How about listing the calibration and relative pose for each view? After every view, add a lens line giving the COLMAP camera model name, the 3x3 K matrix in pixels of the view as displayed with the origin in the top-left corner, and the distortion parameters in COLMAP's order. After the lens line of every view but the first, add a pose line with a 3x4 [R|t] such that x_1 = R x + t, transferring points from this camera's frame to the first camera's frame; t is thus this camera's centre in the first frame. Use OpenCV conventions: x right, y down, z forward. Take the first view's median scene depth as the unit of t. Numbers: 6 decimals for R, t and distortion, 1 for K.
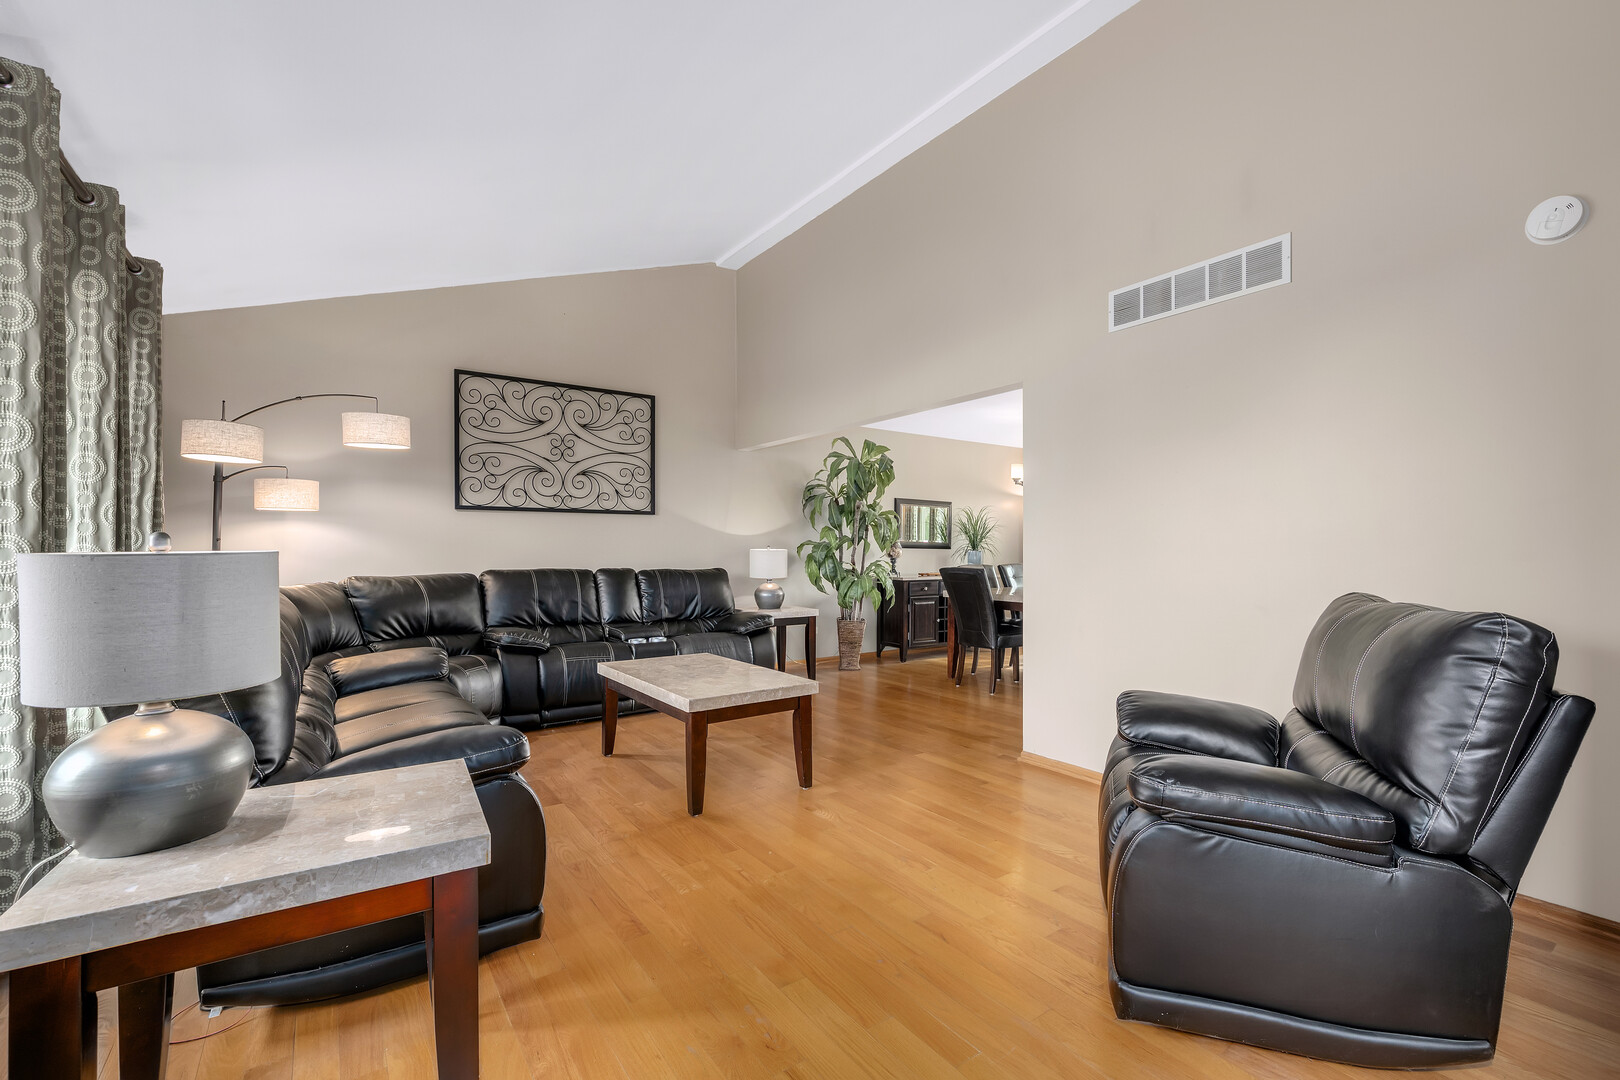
lens RADIAL K [[657.8, 0, 810.9], [0, 657.8, 547.5], [0, 0, 1]] dist [-0.008909, 0.000729]
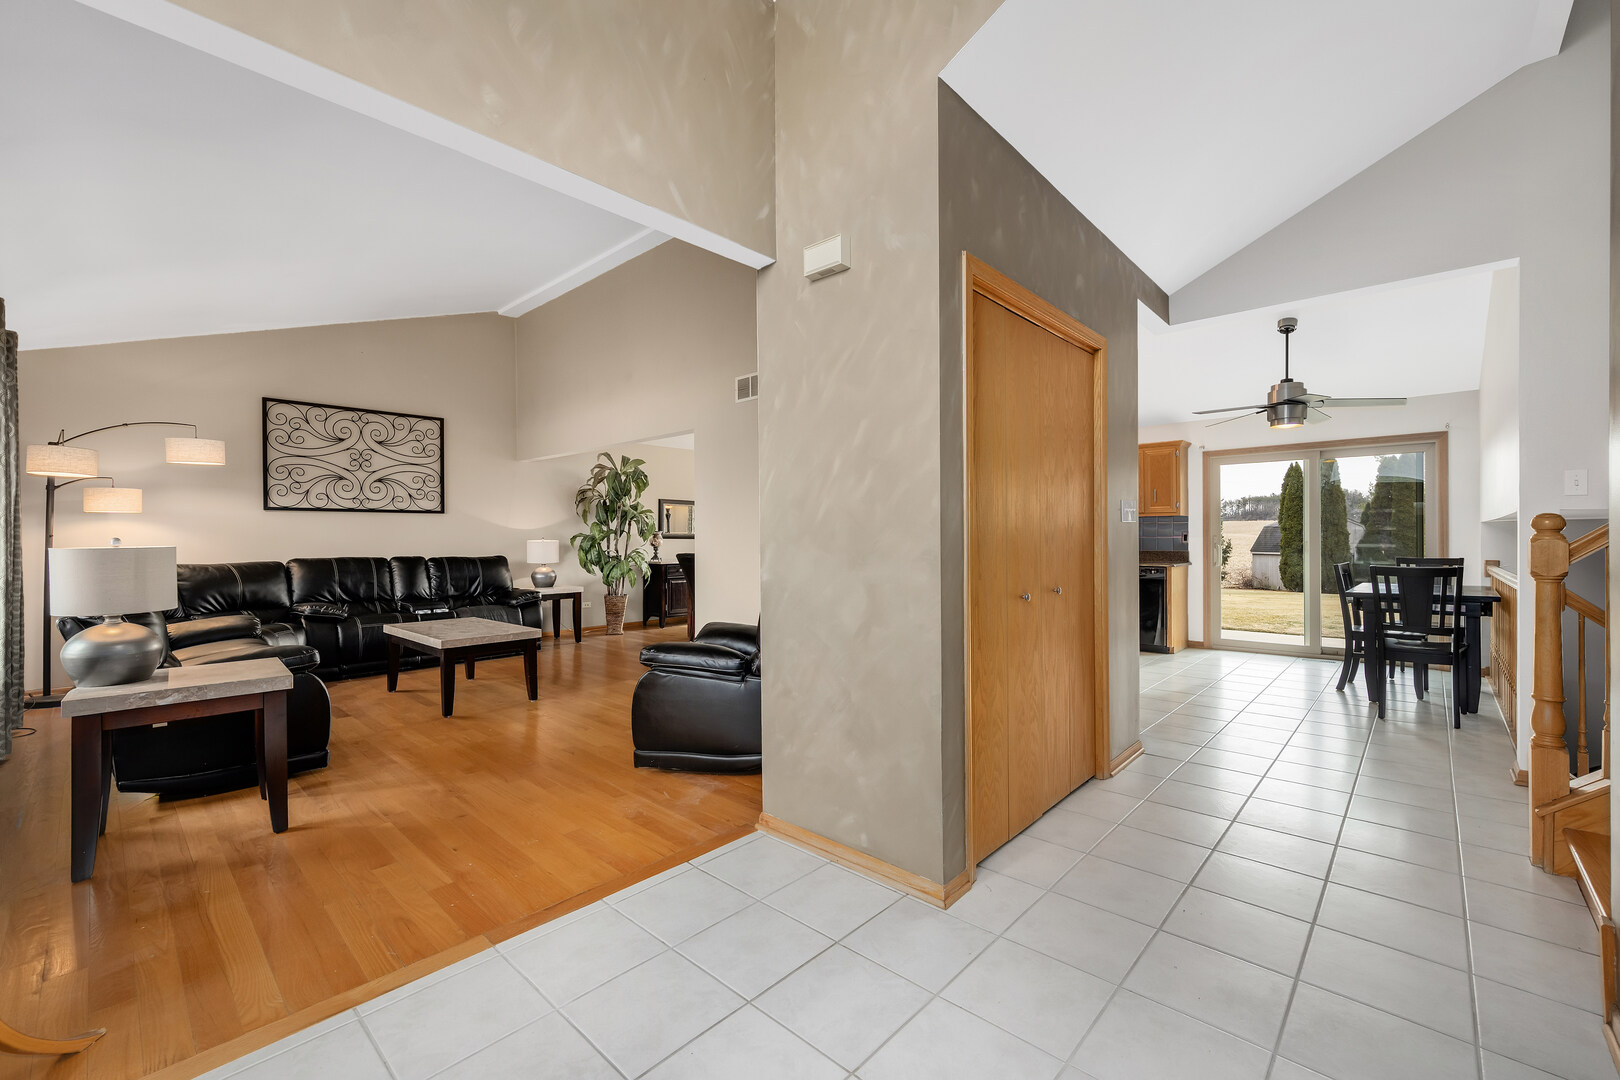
lens RADIAL K [[657.8, 0, 801.8], [0, 657.8, 536.3], [0, 0, 1]] dist [-0.008909, 0.000729]
pose [[0.979869, -0.004682, 0.199586, 0.208309], [0.004591, 0.999989, 0.000920, -0.005125], [-0.199588, 0.000015, 0.979880, -0.415570]]
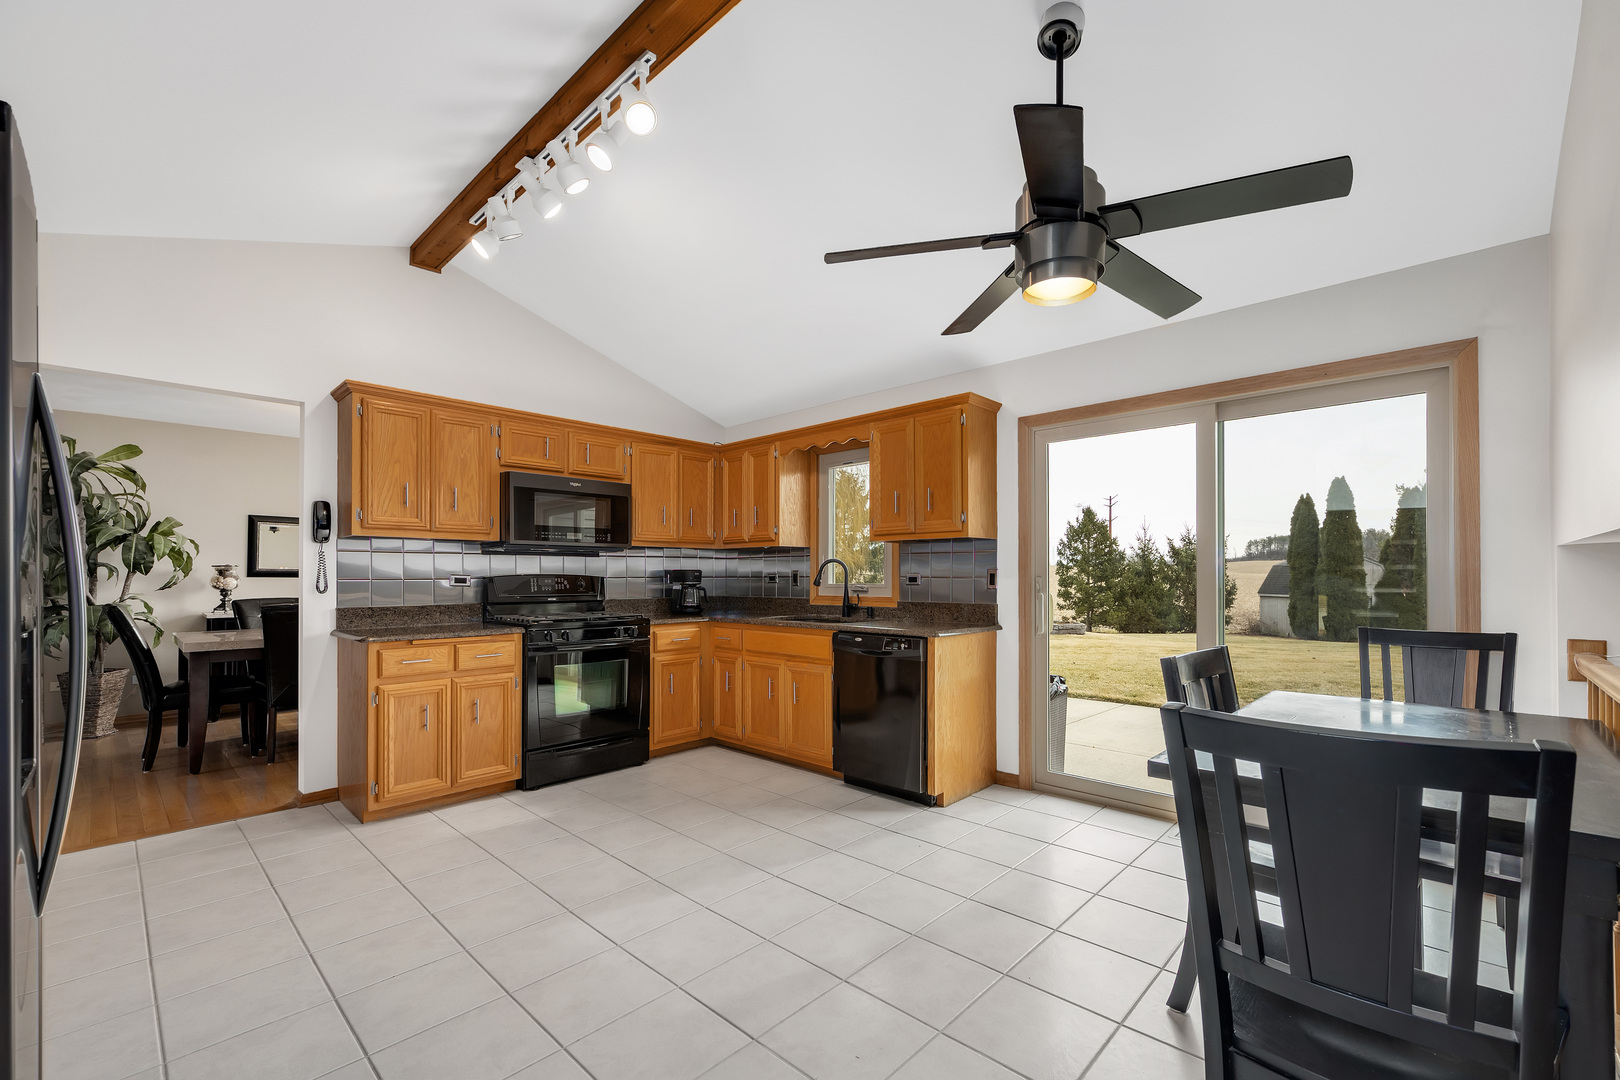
lens RADIAL K [[657.8, 0, 837.6], [0, 657.8, 571.8], [0, 0, 1]] dist [-0.008909, 0.000729]
pose [[0.978566, 0.000817, 0.205930, 0.976209], [-0.000205, 0.999996, -0.002993, -0.003603], [-0.205931, 0.002886, 0.978562, 0.100050]]
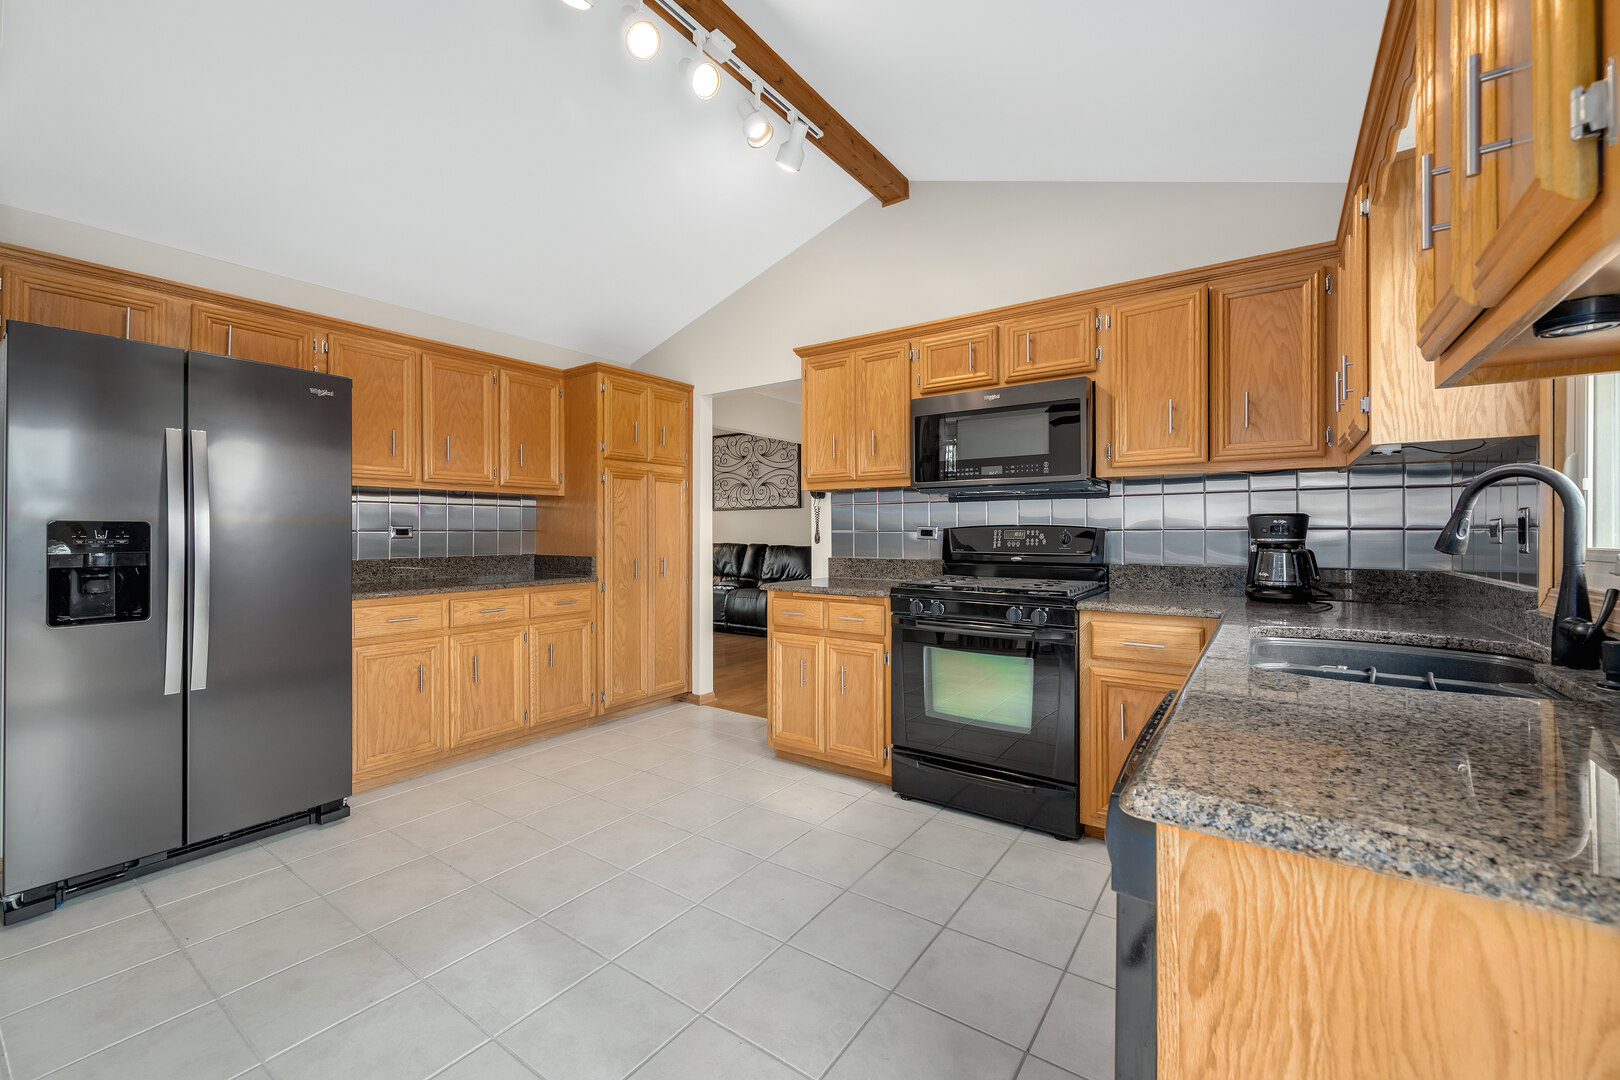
lens RADIAL K [[657.8, 0, 814.4], [0, 657.8, 531.0], [0, 0, 1]] dist [-0.008909, 0.000729]
pose [[0.333114, -0.002394, -0.942884, 1.326758], [0.003488, 0.999993, -0.001307, 0.003253], [0.942880, -0.002854, 0.333120, 0.642253]]
